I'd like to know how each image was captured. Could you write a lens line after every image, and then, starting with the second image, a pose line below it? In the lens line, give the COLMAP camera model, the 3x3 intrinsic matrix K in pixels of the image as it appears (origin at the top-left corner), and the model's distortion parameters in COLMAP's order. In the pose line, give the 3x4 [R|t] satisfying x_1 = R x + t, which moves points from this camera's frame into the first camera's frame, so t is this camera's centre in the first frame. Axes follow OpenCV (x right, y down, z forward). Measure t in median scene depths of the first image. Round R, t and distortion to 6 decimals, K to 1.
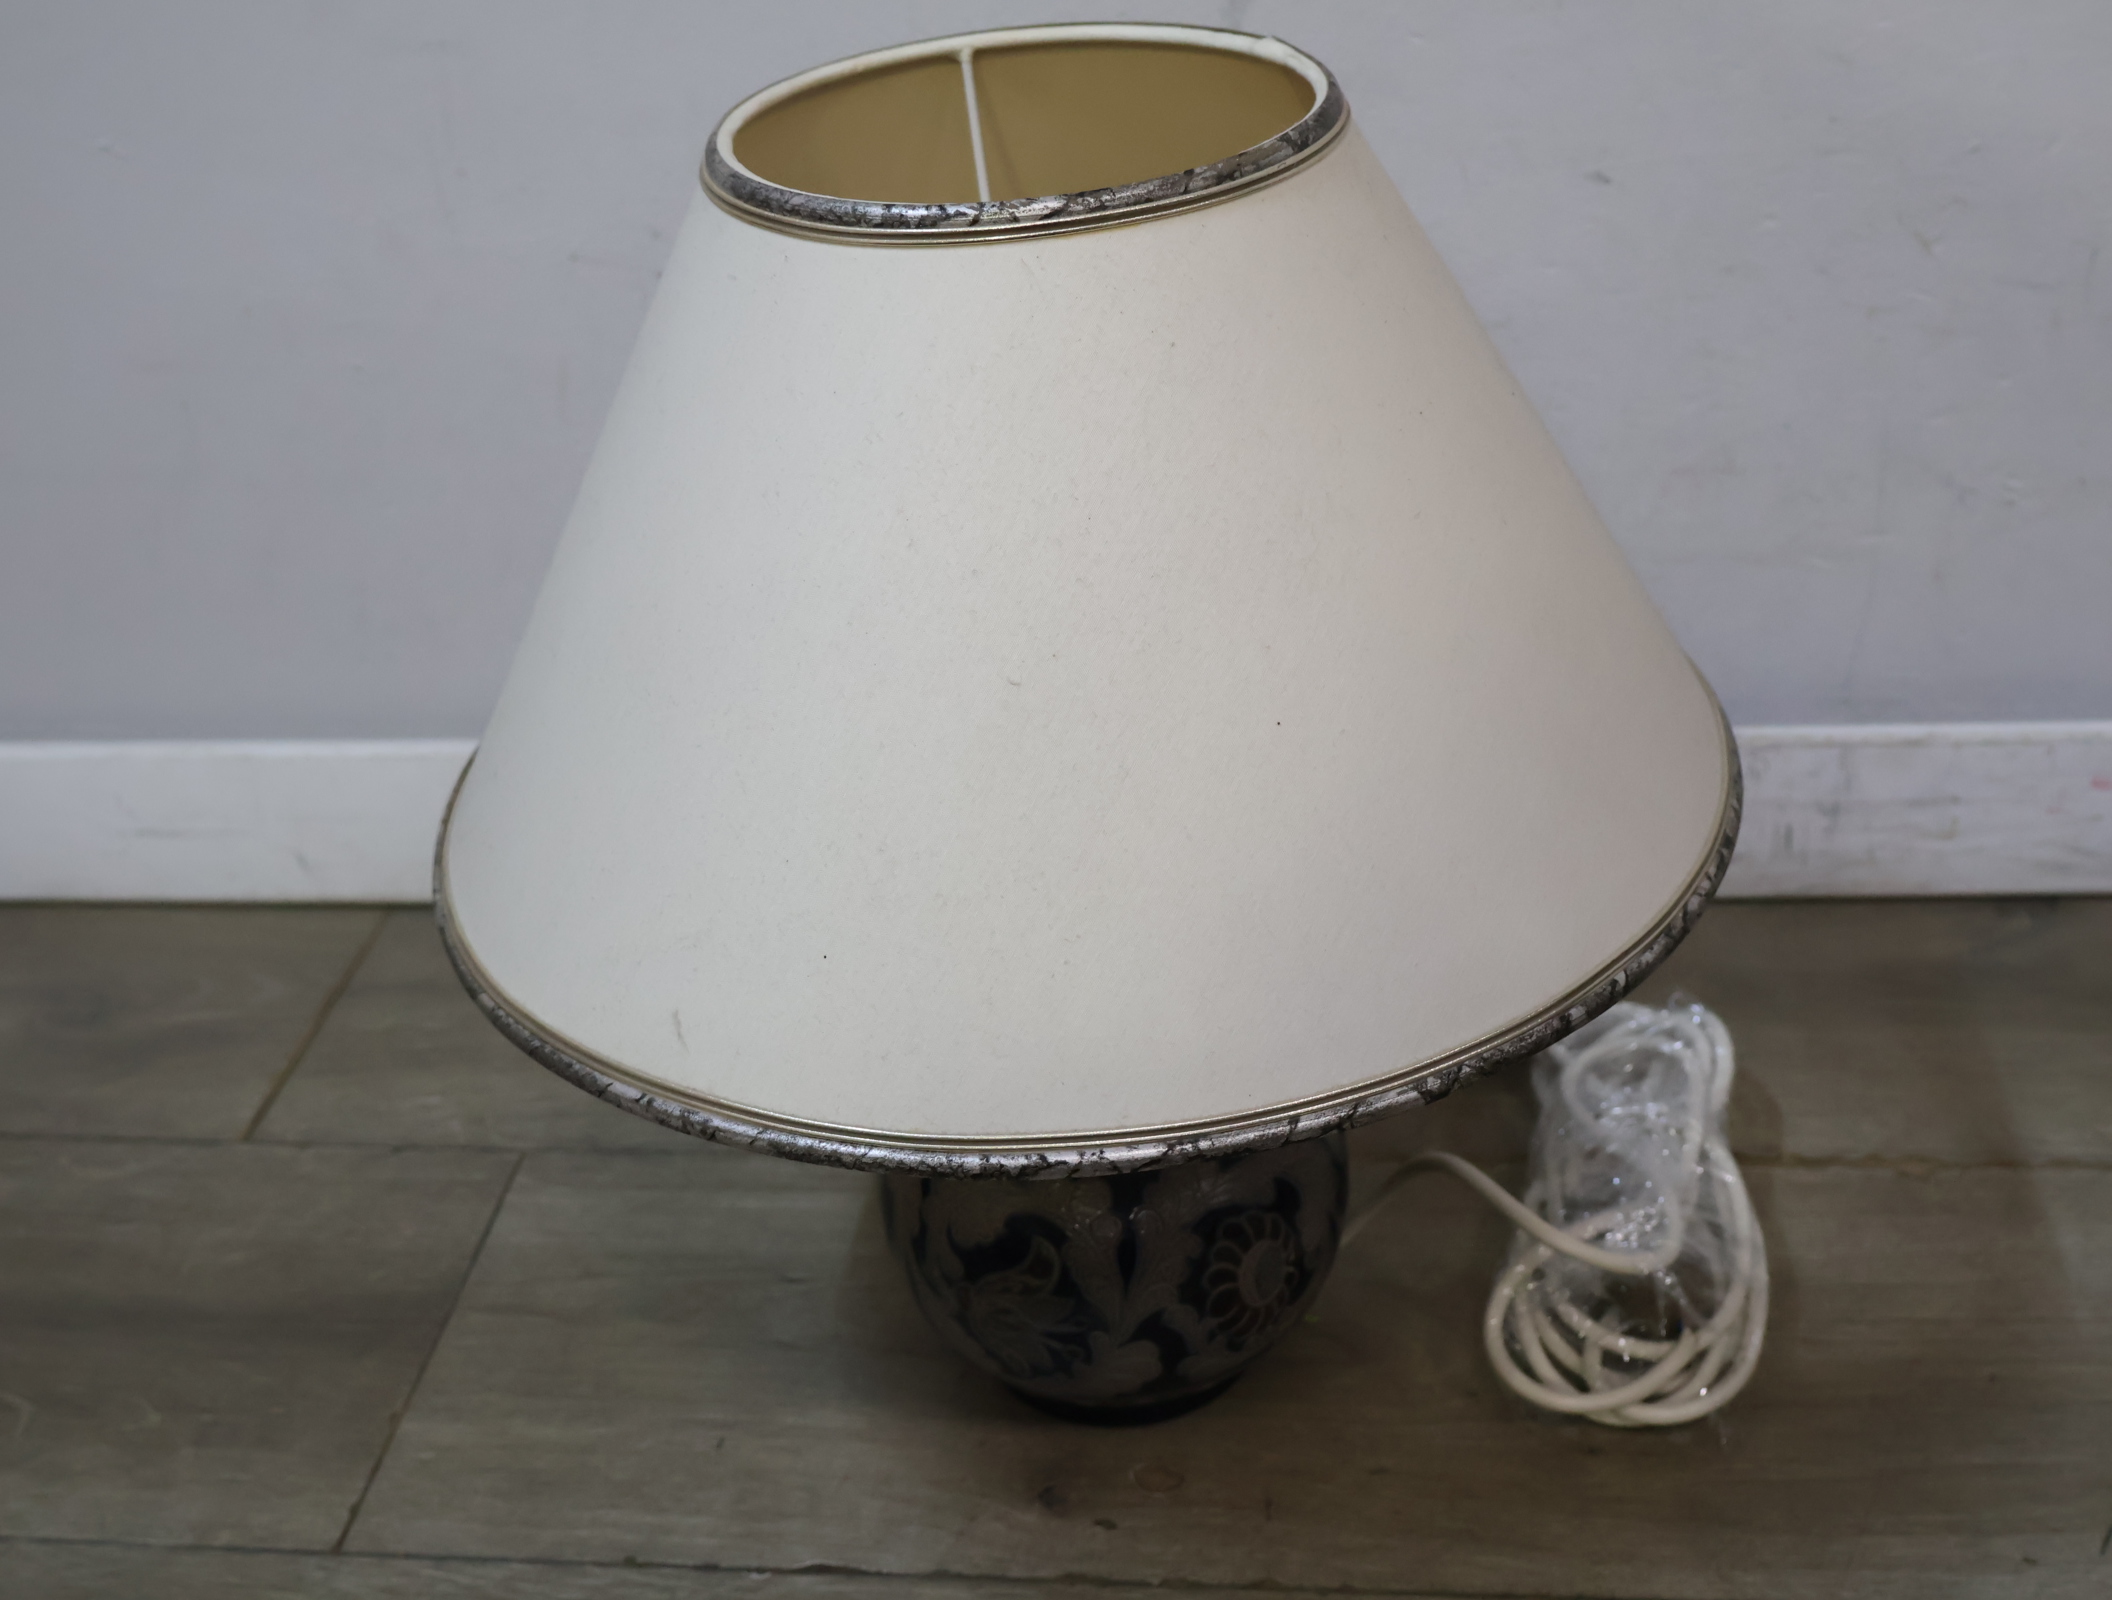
lens RADIAL K [[2651.8, 0, 1046.6], [0, 2651.8, 800.7], [0, 0, 1]] dist [0.006169, 0.000000]
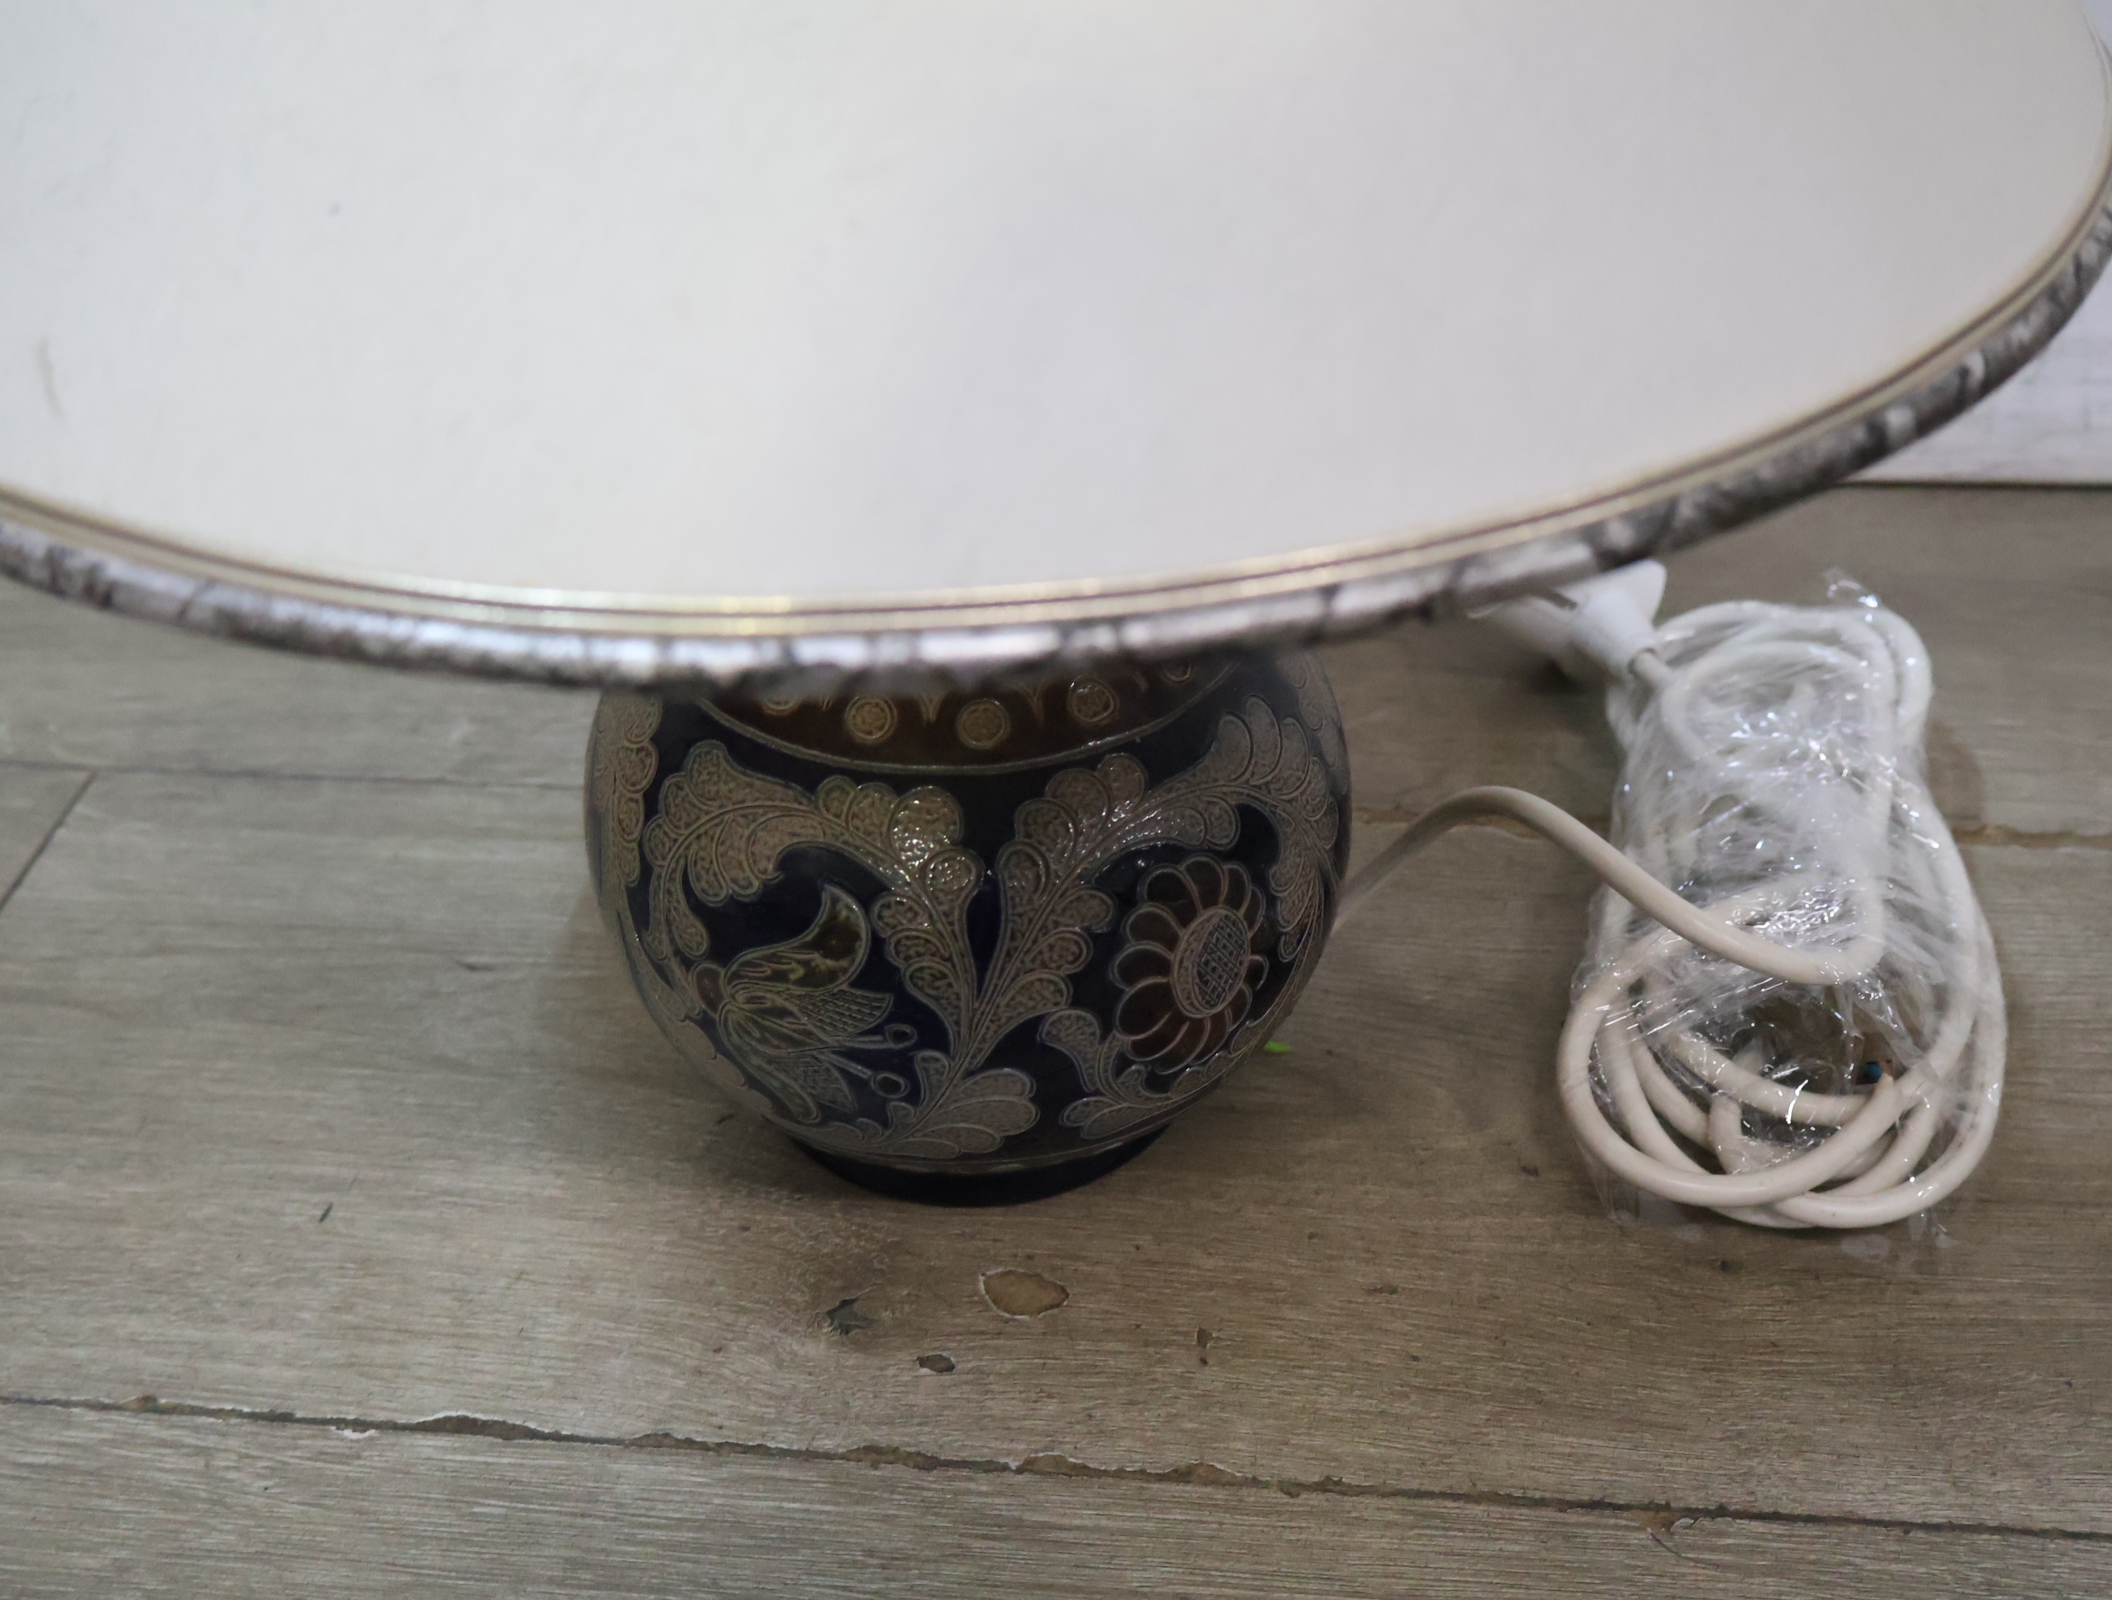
lens RADIAL K [[2651.8, 0, 1042.1], [0, 2651.8, 799.1], [0, 0, 1]] dist [0.006169, 0.000000]
pose [[0.998803, 0.033040, 0.036055, 0.020357], [-0.036084, 0.995524, 0.087352, 0.089192], [-0.033008, -0.088548, 0.995525, 0.402790]]
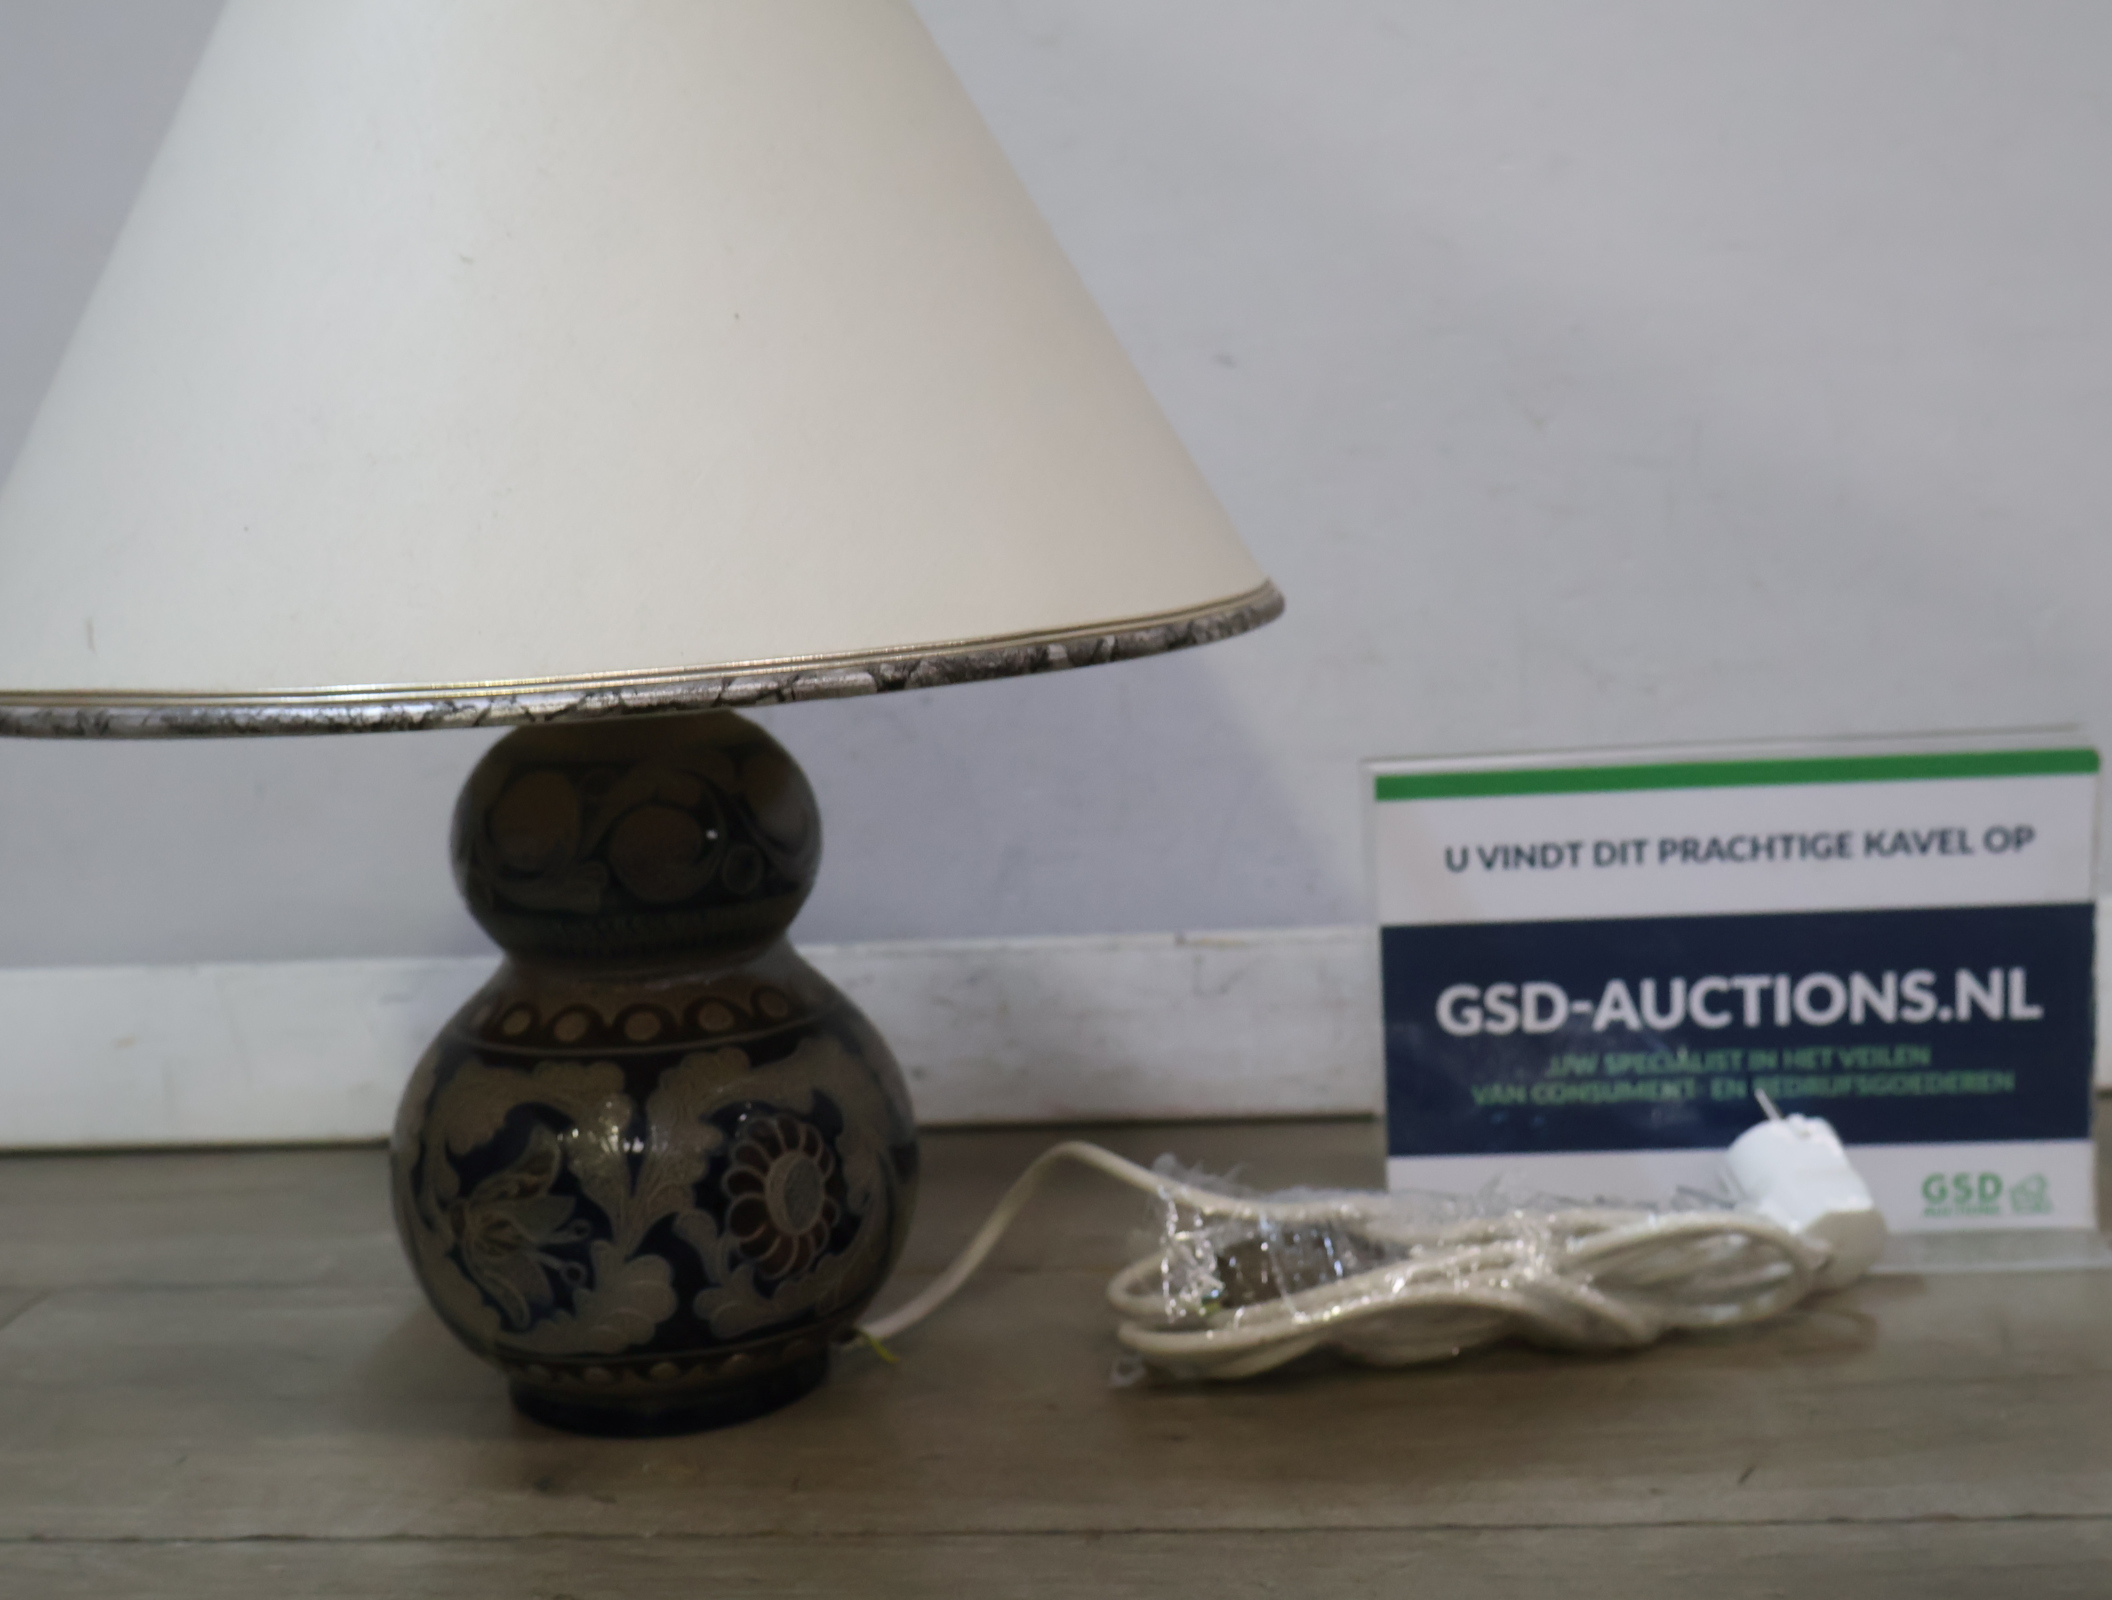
lens RADIAL K [[2651.8, 0, 1043.9], [0, 2651.8, 785.7], [0, 0, 1]] dist [0.006169, 0.000000]
pose [[0.999395, 0.022761, 0.026303, 0.136014], [-0.011192, 0.926387, -0.376407, 0.379306], [-0.032934, 0.375885, 0.926081, 0.115436]]
